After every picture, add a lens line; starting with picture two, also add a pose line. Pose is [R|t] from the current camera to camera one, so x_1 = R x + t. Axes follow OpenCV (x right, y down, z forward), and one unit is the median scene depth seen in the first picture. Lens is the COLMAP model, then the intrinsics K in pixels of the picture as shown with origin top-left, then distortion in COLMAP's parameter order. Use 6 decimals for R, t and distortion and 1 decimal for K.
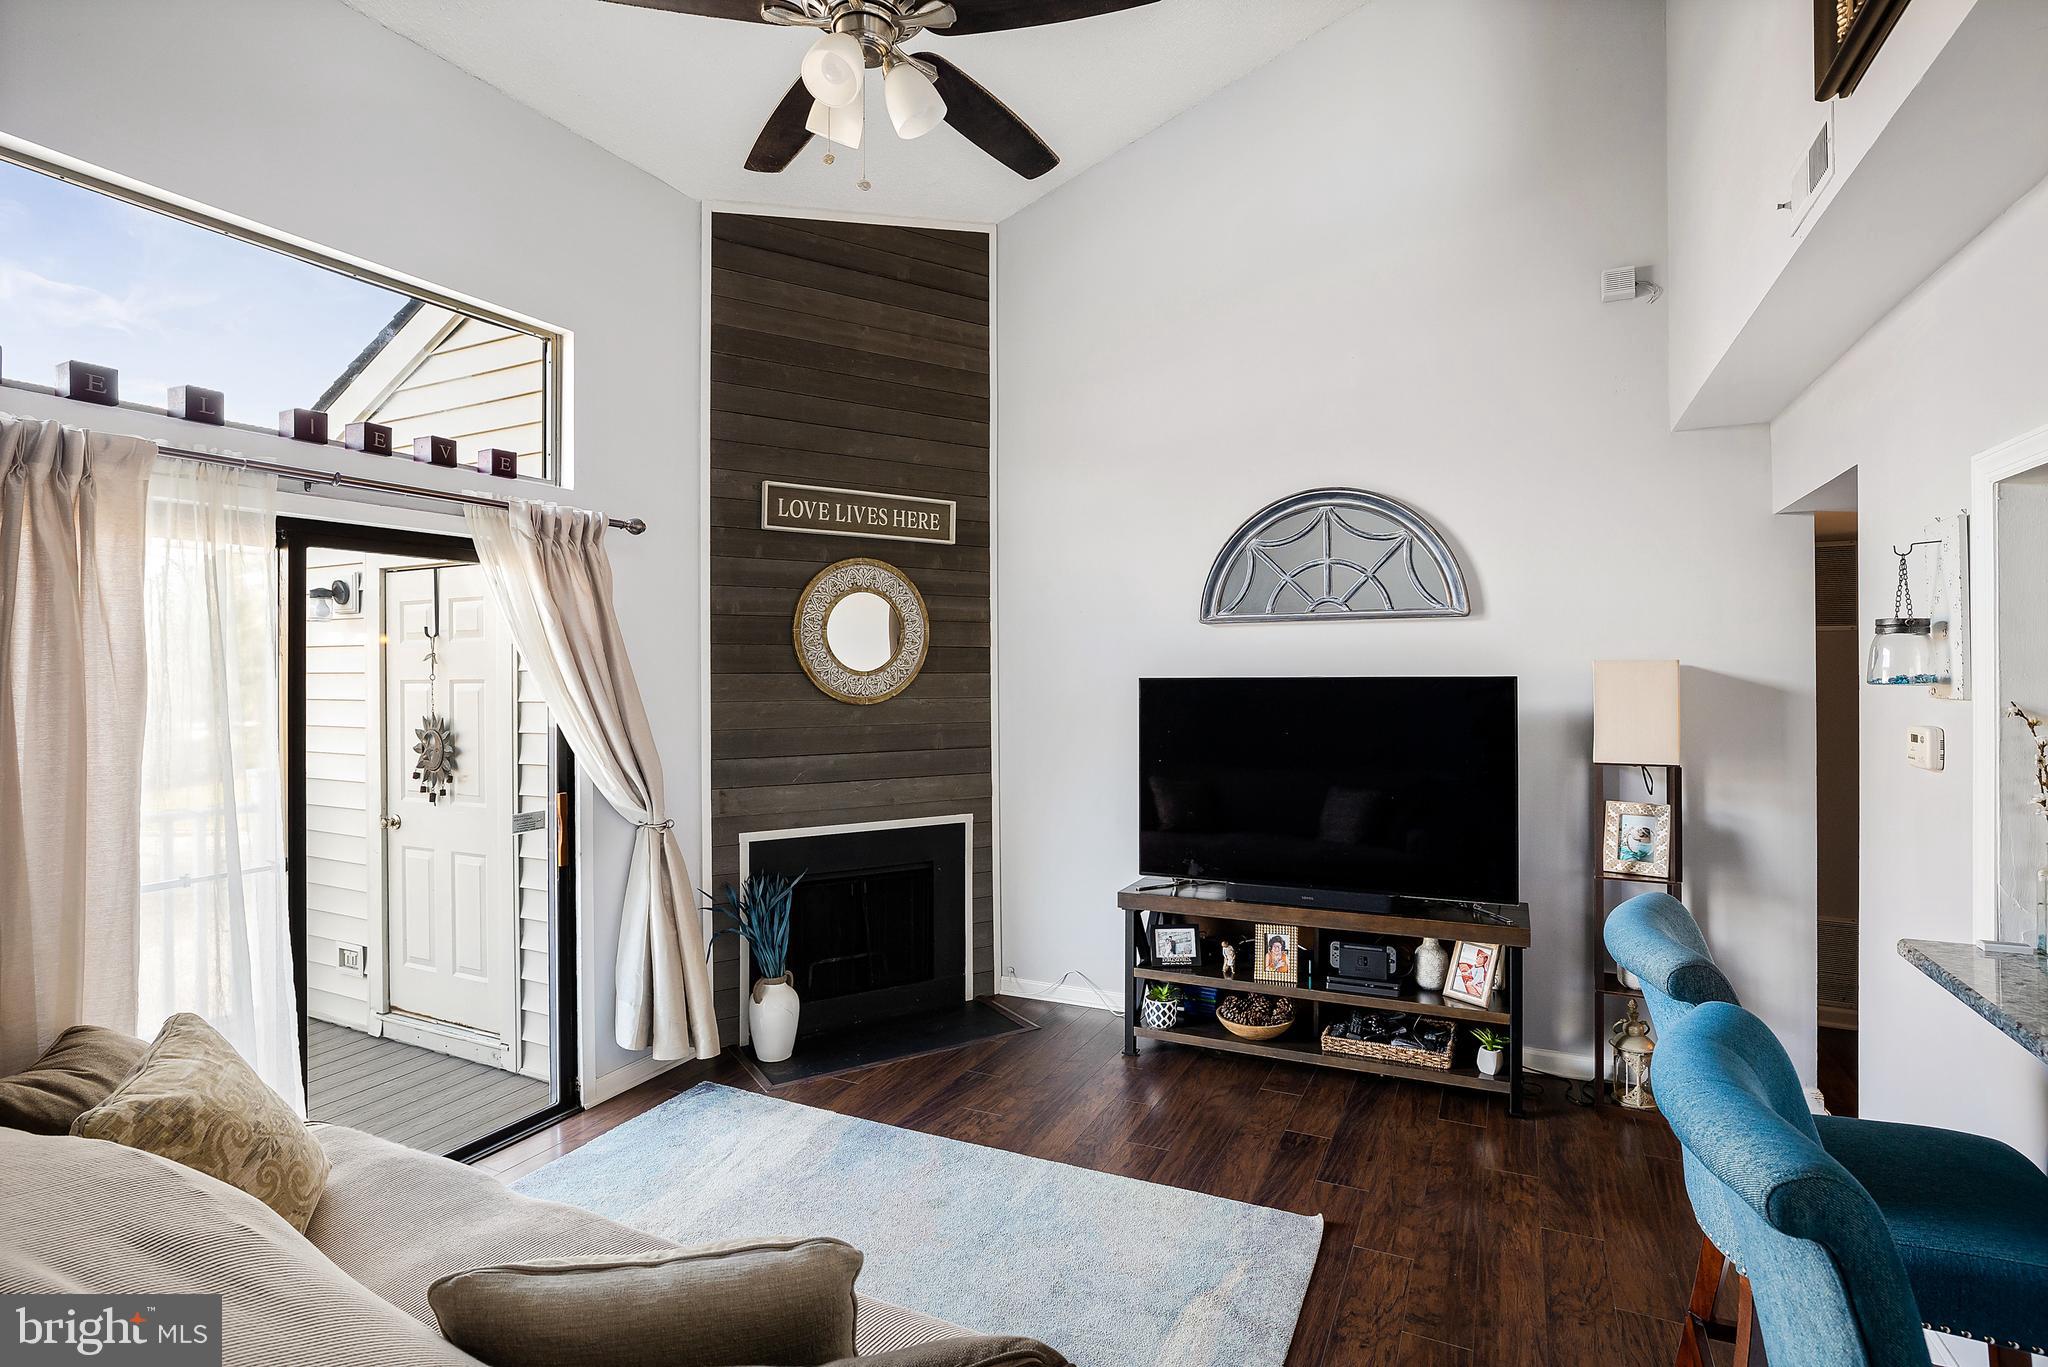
lens RADIAL K [[999.7, 0, 1029.1], [0, 999.7, 675.1], [0, 0, 1]] dist [-0.041540, 0.025312]
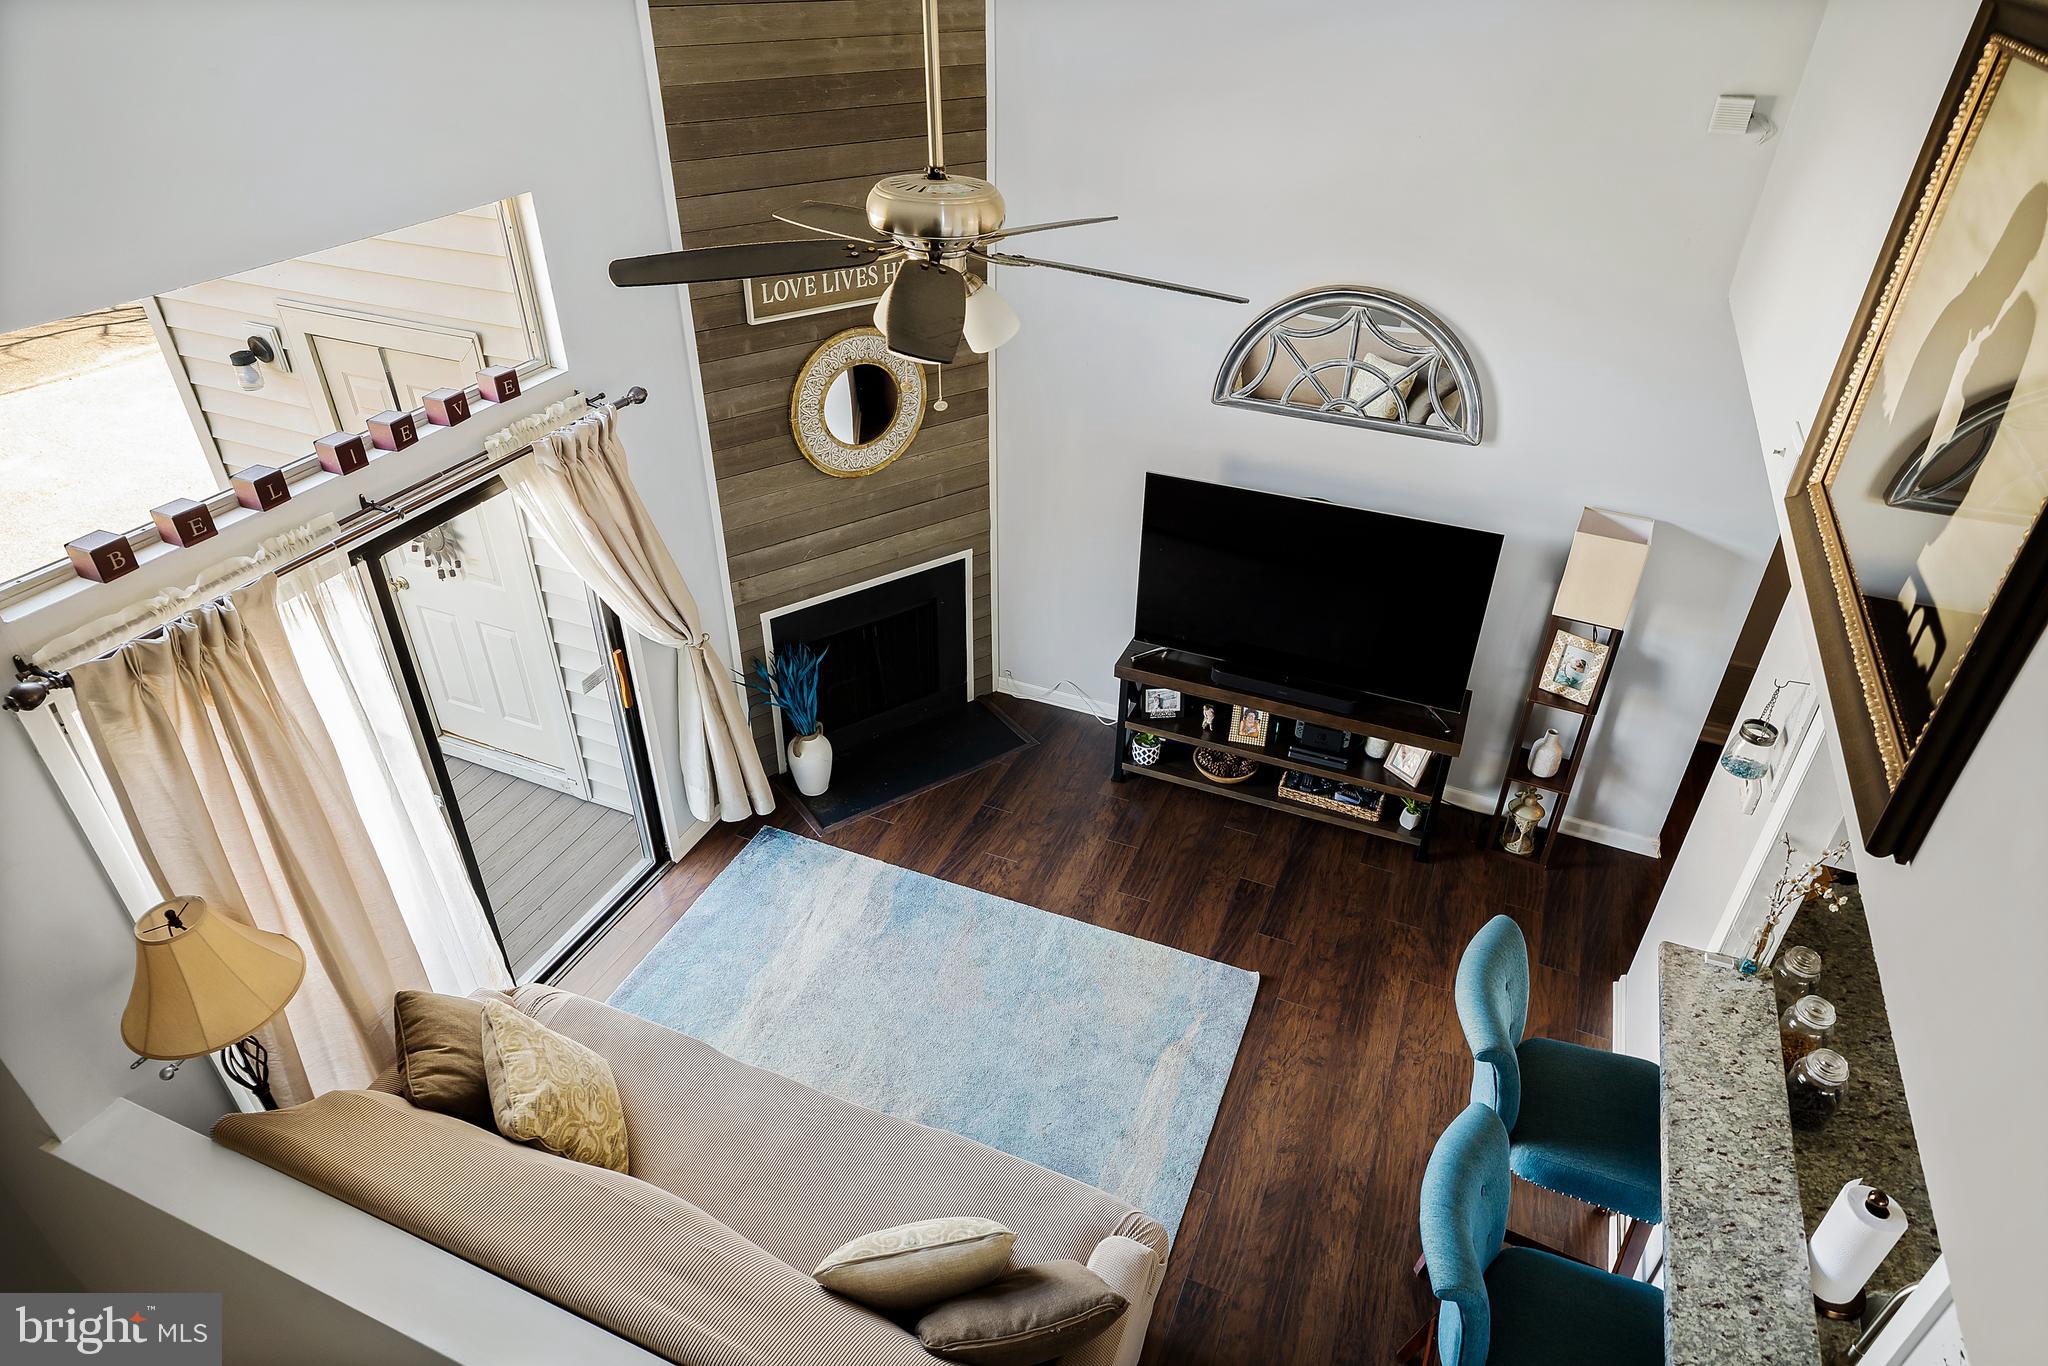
lens RADIAL K [[1201.7, 0, 1024.0], [0, 1201.7, 683.0], [0, 0, 1]] dist [-0.006226, 0.000851]
pose [[0.998643, -0.016444, 0.049423, -0.084444], [-0.013894, 0.830383, 0.557020, -0.549666], [-0.050199, -0.556951, 0.829027, -0.124348]]
